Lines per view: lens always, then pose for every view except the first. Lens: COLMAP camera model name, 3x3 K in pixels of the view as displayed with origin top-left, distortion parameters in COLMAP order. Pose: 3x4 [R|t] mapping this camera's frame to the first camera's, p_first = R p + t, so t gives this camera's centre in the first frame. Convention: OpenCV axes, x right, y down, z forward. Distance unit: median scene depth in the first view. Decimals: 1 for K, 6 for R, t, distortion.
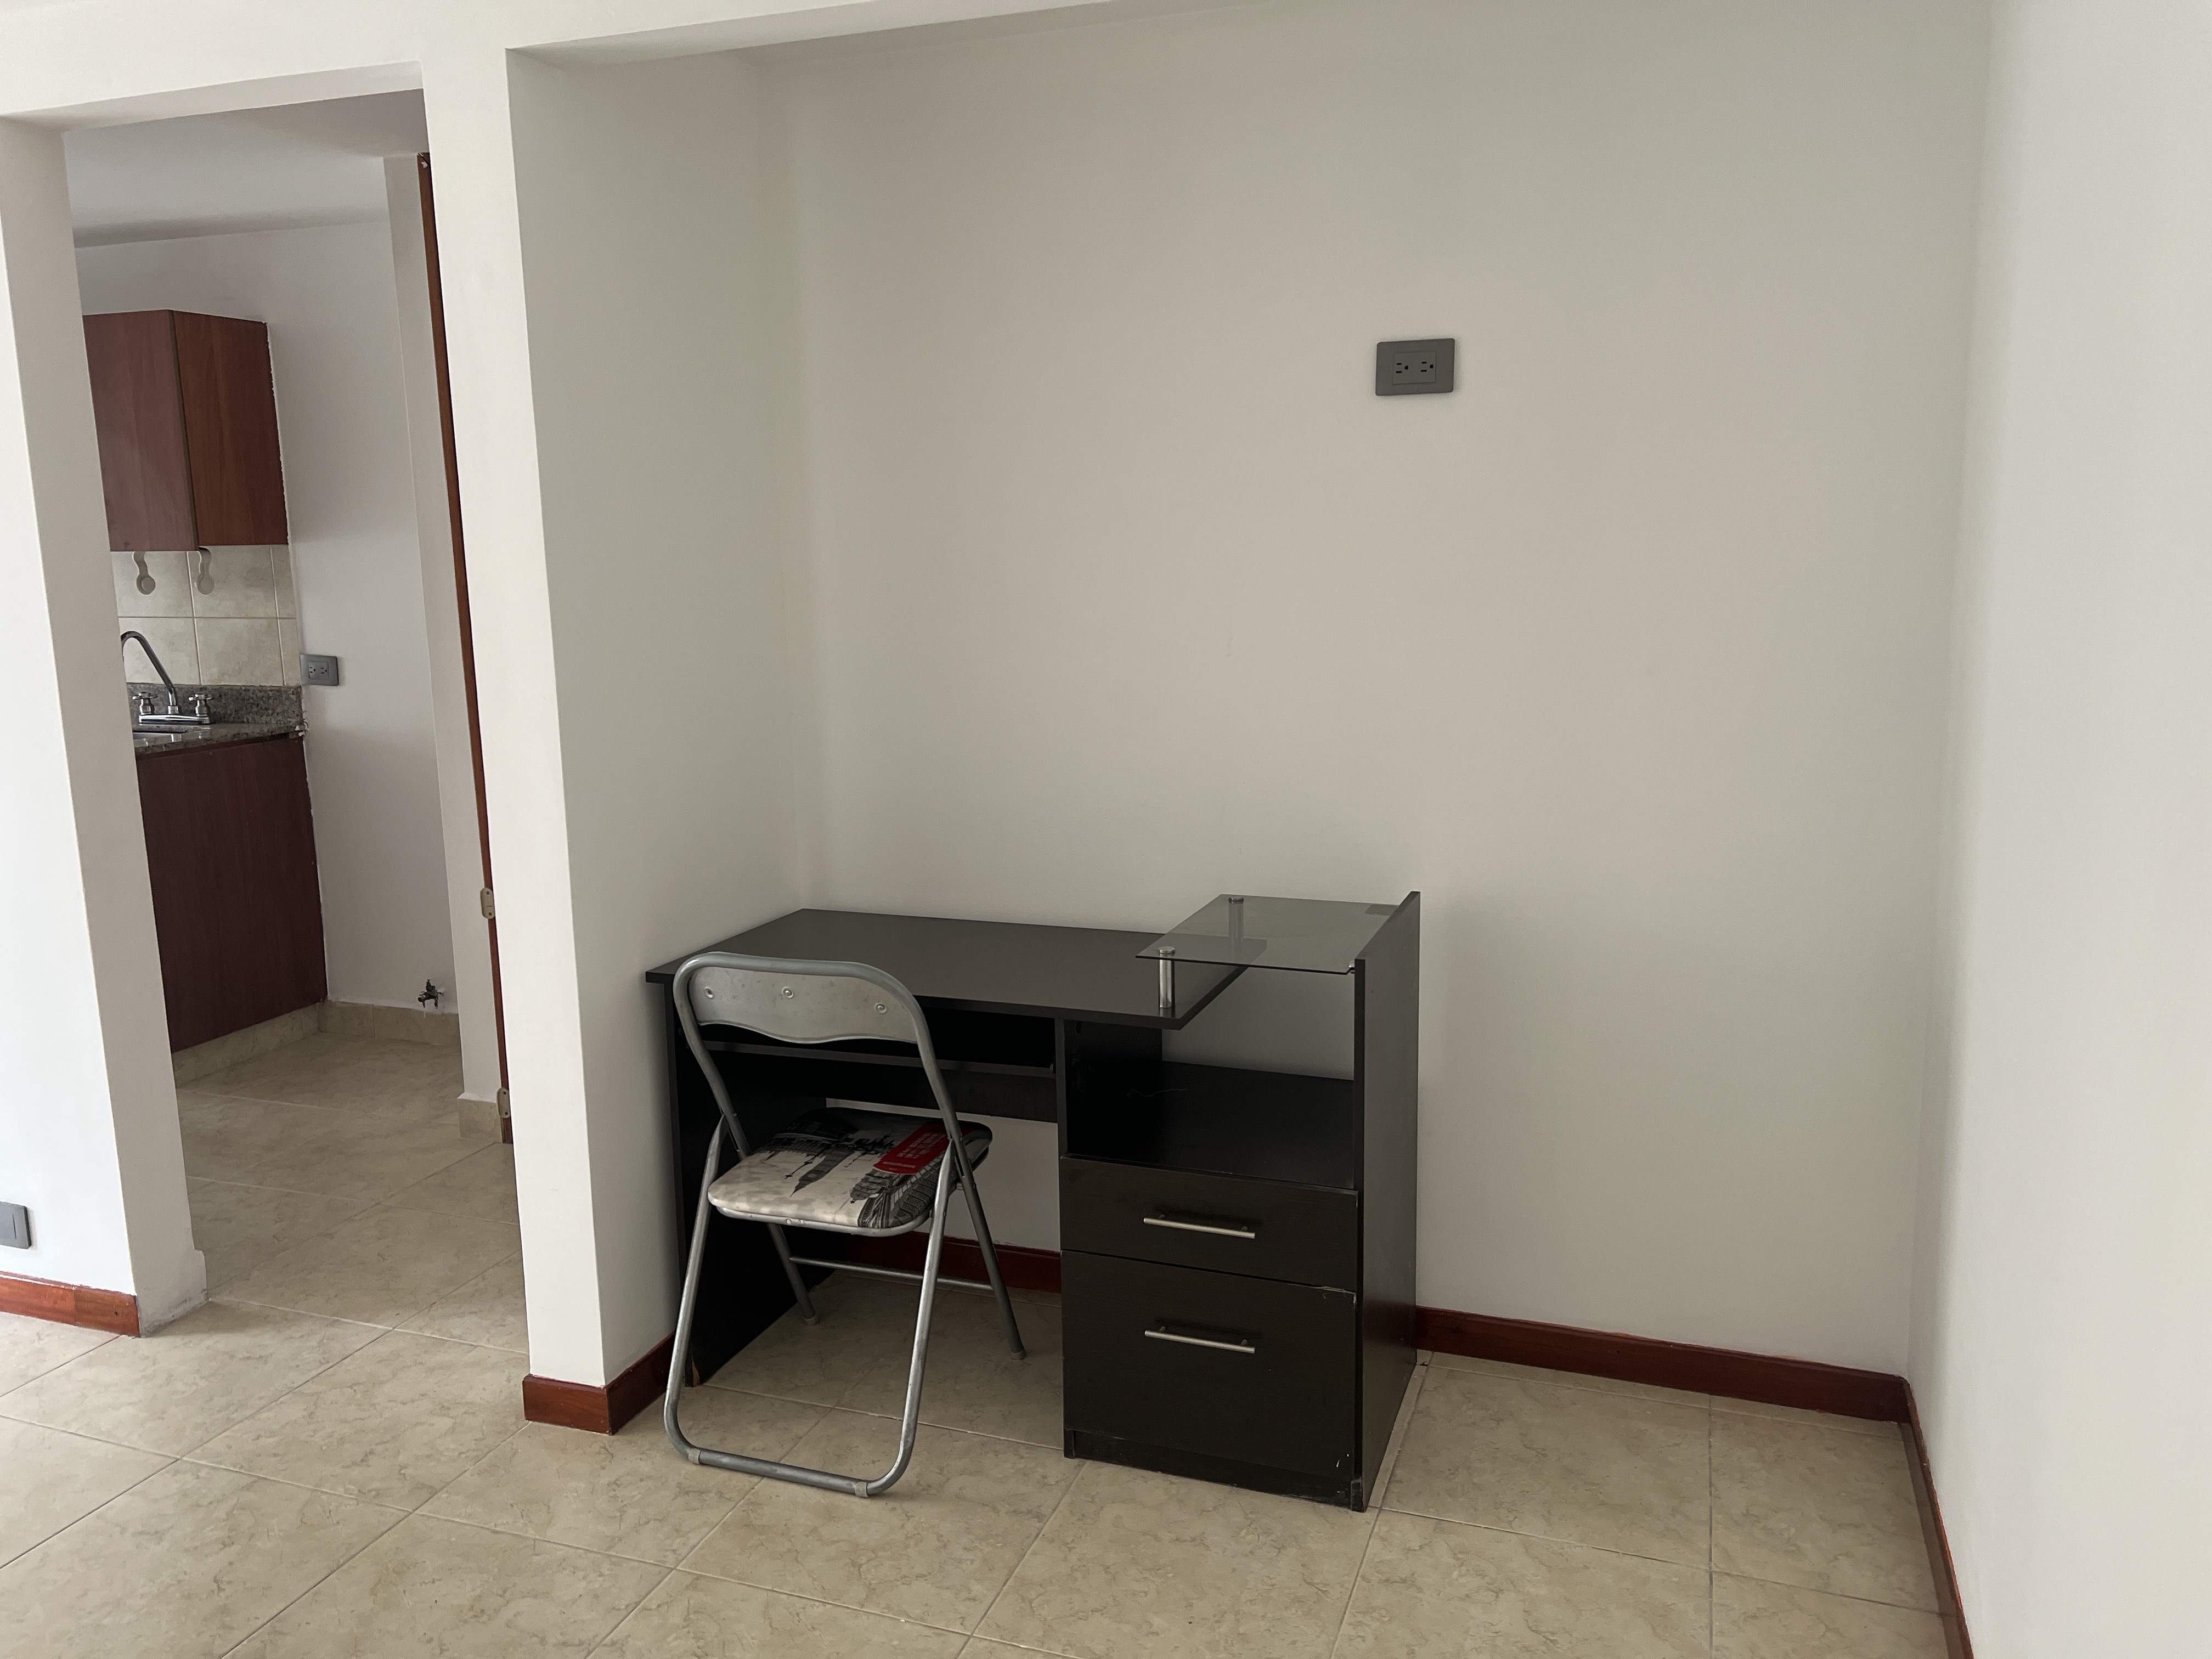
lens RADIAL K [[1660.7, 0, 1099.5], [0, 1660.7, 829.0], [0, 0, 1]] dist [0.069719, -0.078133]
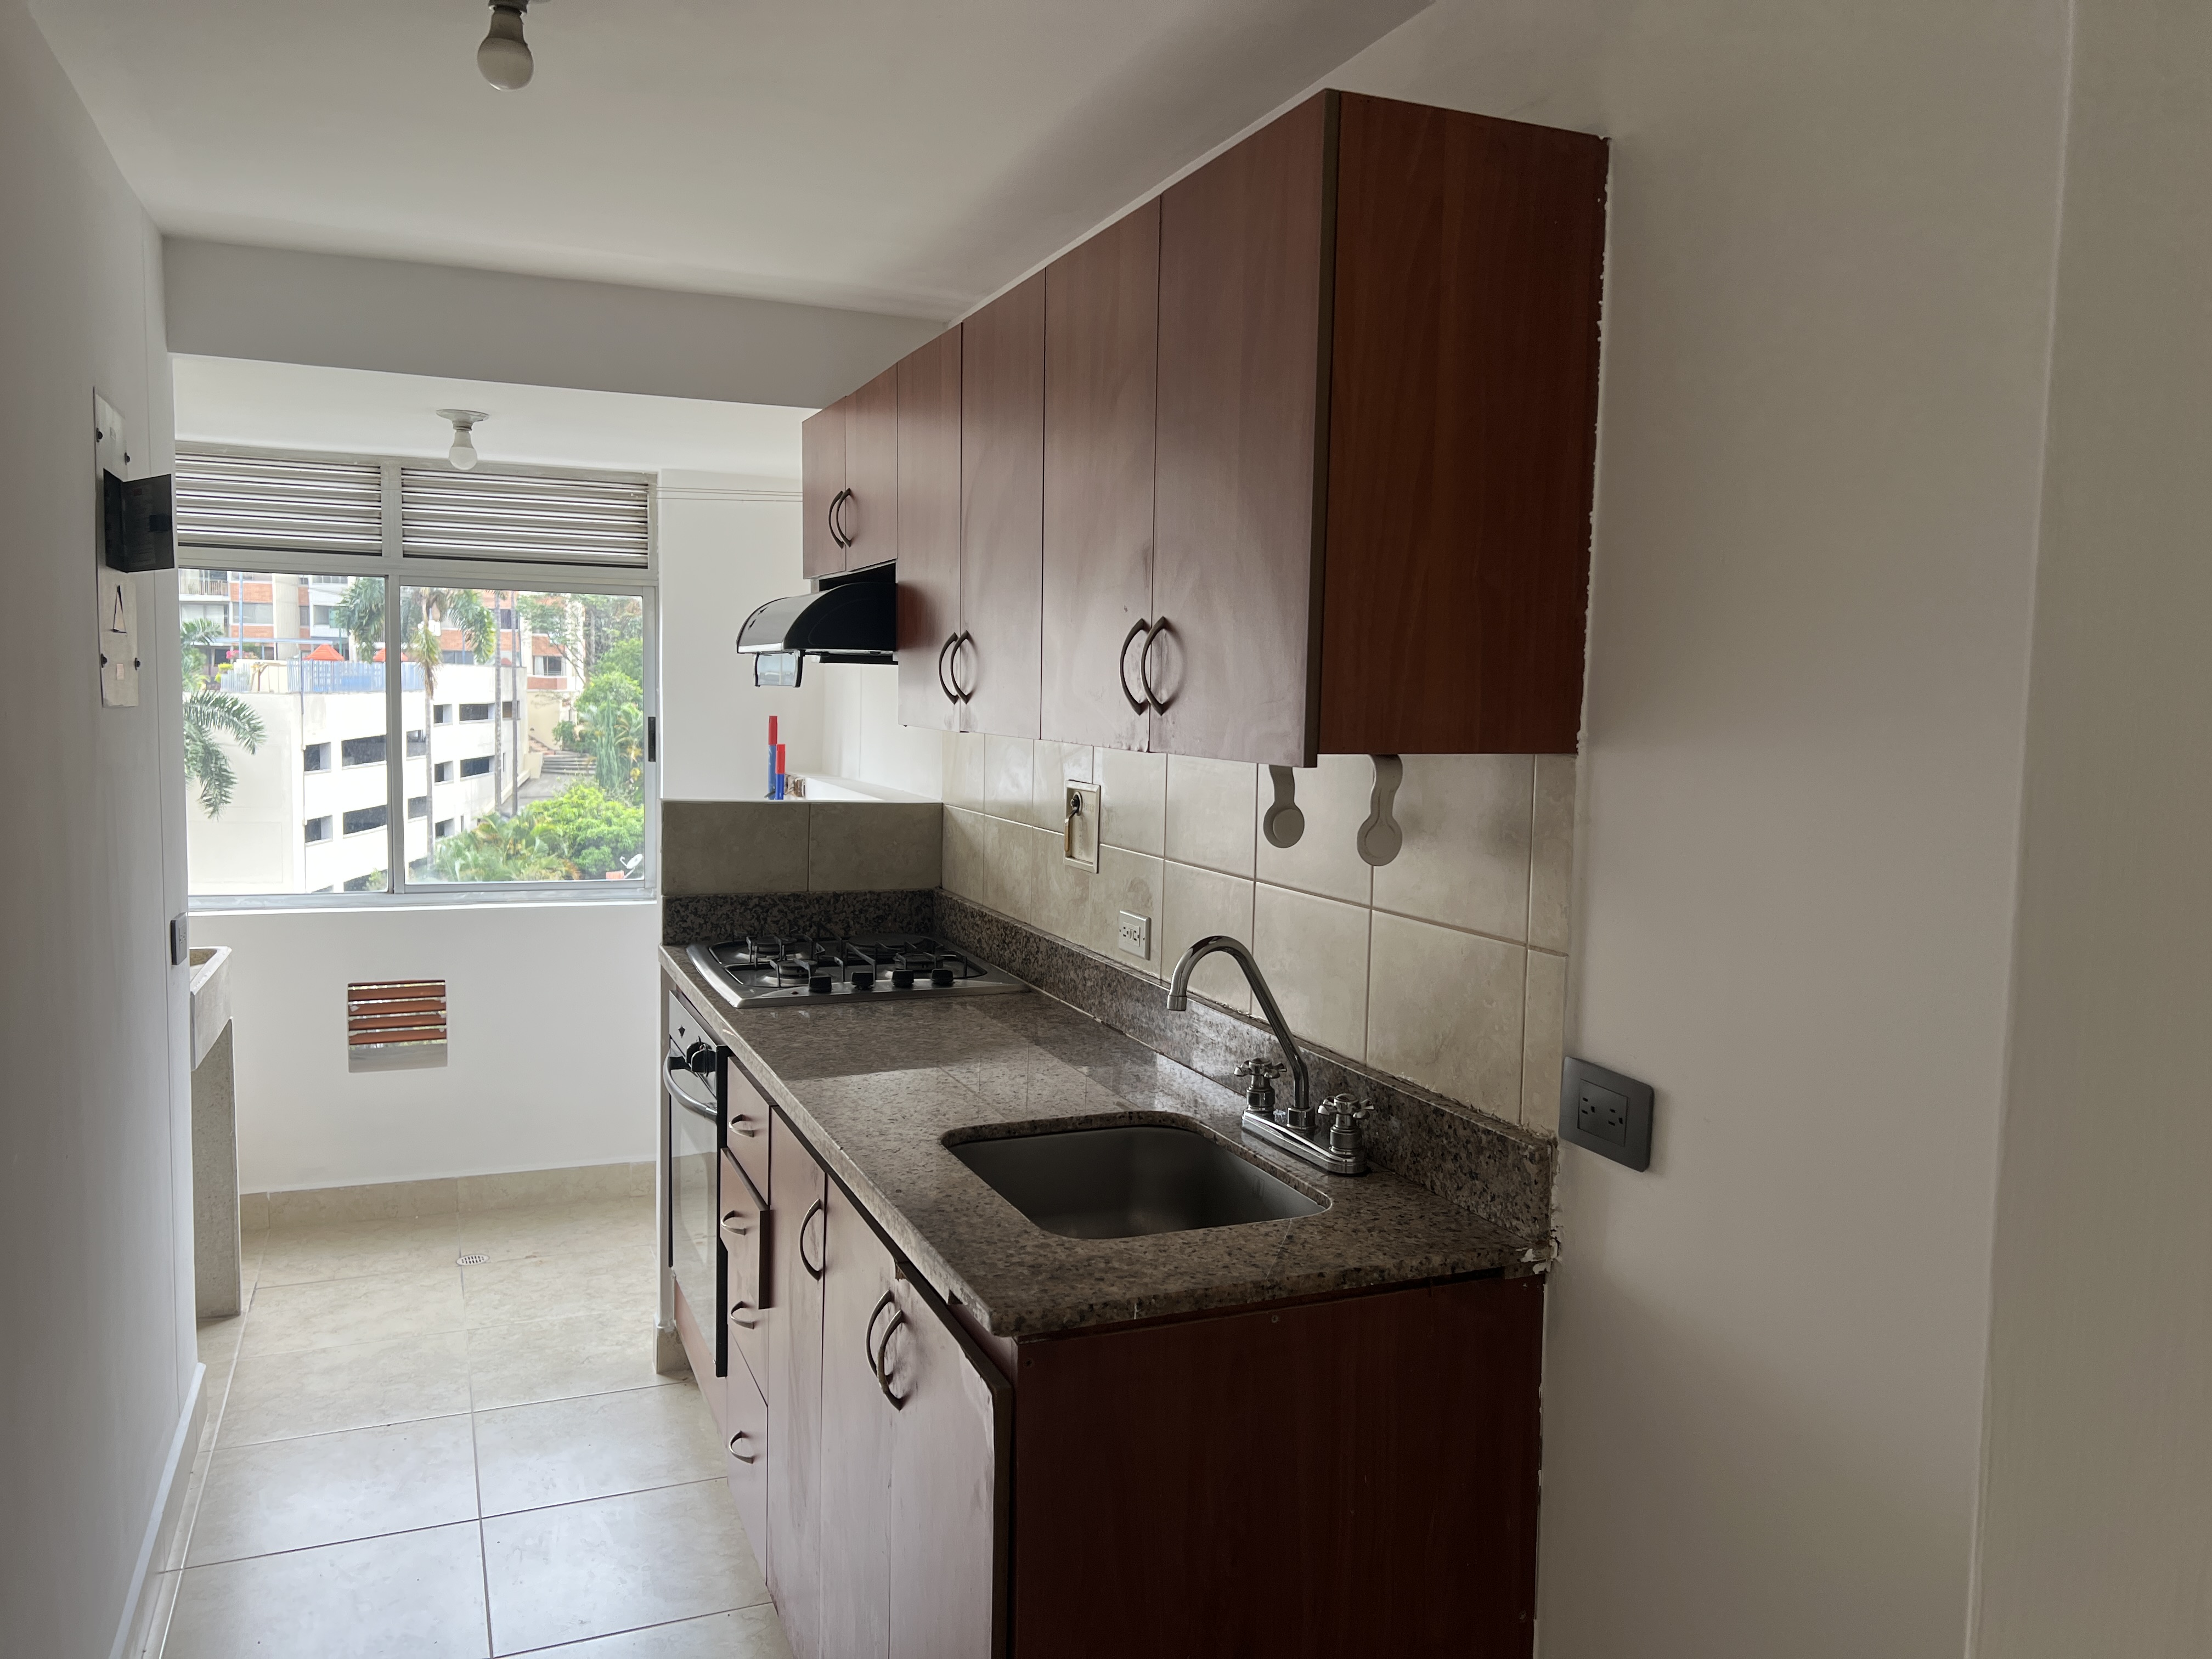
lens RADIAL K [[1660.7, 0, 1127.6], [0, 1660.7, 829.9], [0, 0, 1]] dist [0.069719, -0.078133]
pose [[0.676323, 0.091786, -0.730864, -0.281231], [-0.162401, 0.986371, -0.026407, -0.126948], [0.718479, 0.136553, 0.682012, 0.680802]]
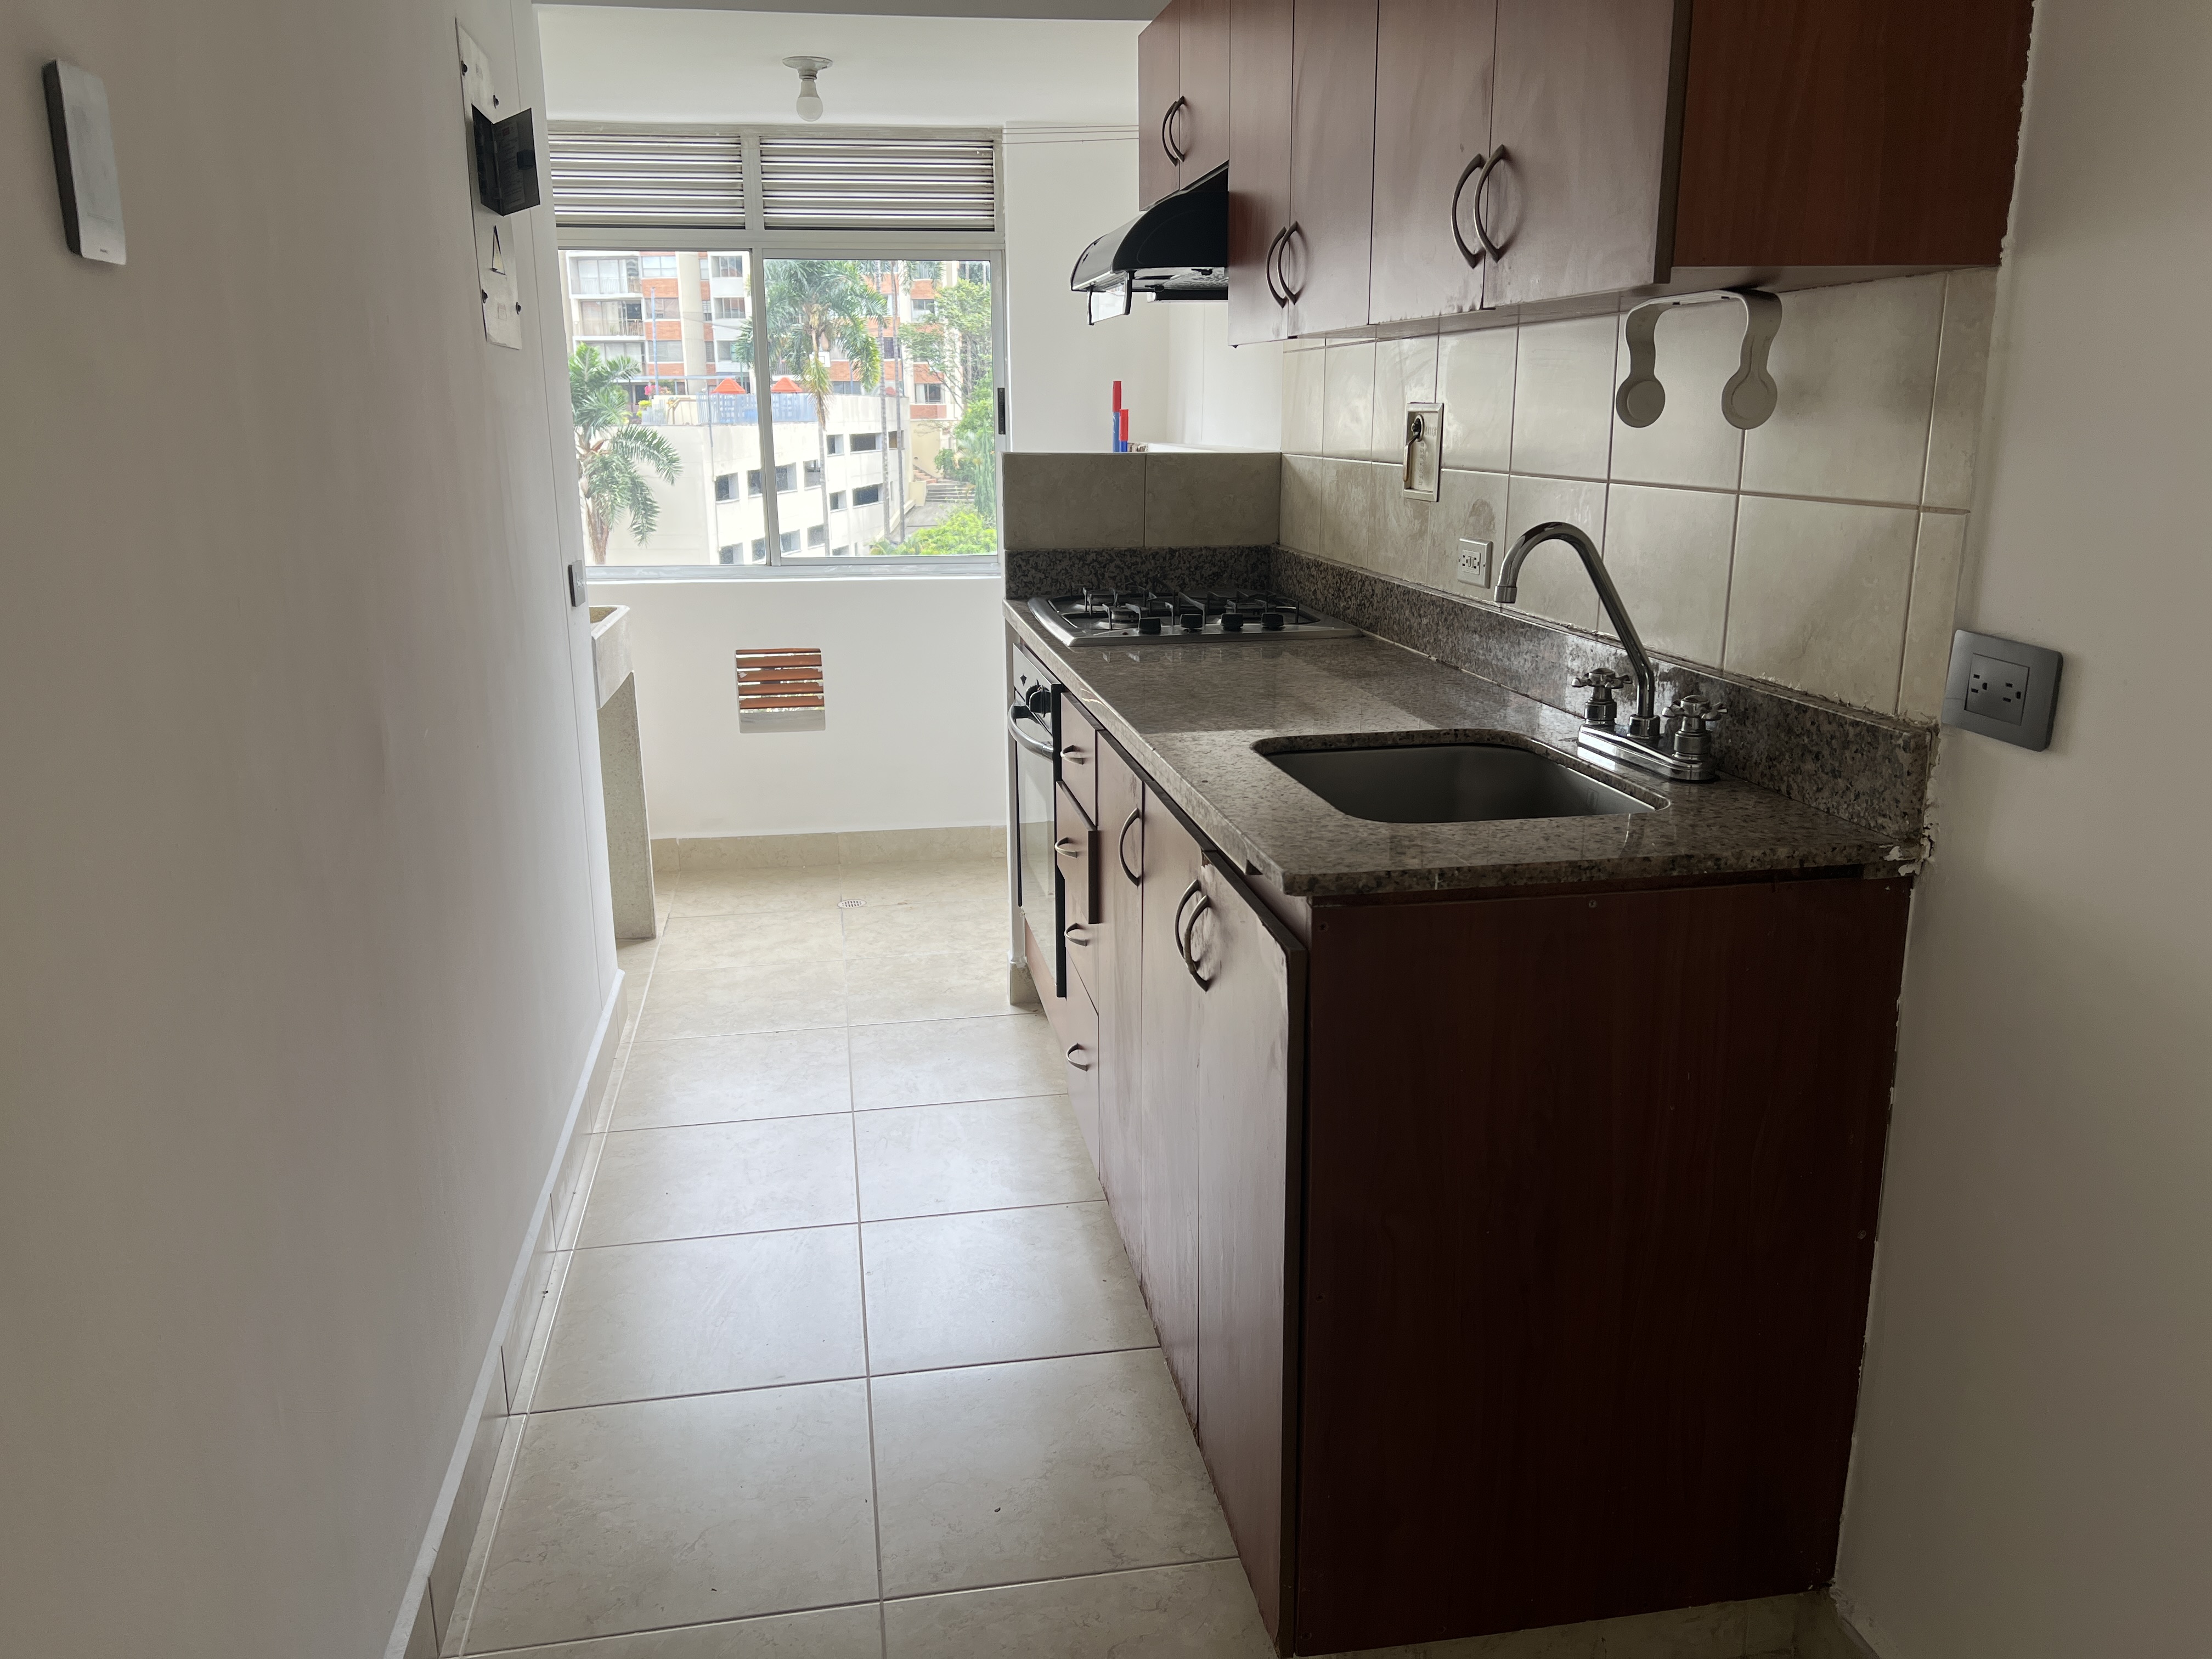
lens RADIAL K [[1660.7, 0, 1102.8], [0, 1660.7, 822.8], [0, 0, 1]] dist [0.069719, -0.078133]
pose [[0.489172, 0.222633, -0.843294, -0.279973], [-0.156303, 0.973597, 0.166367, -0.096063], [0.858067, 0.050427, 0.511055, 0.703363]]
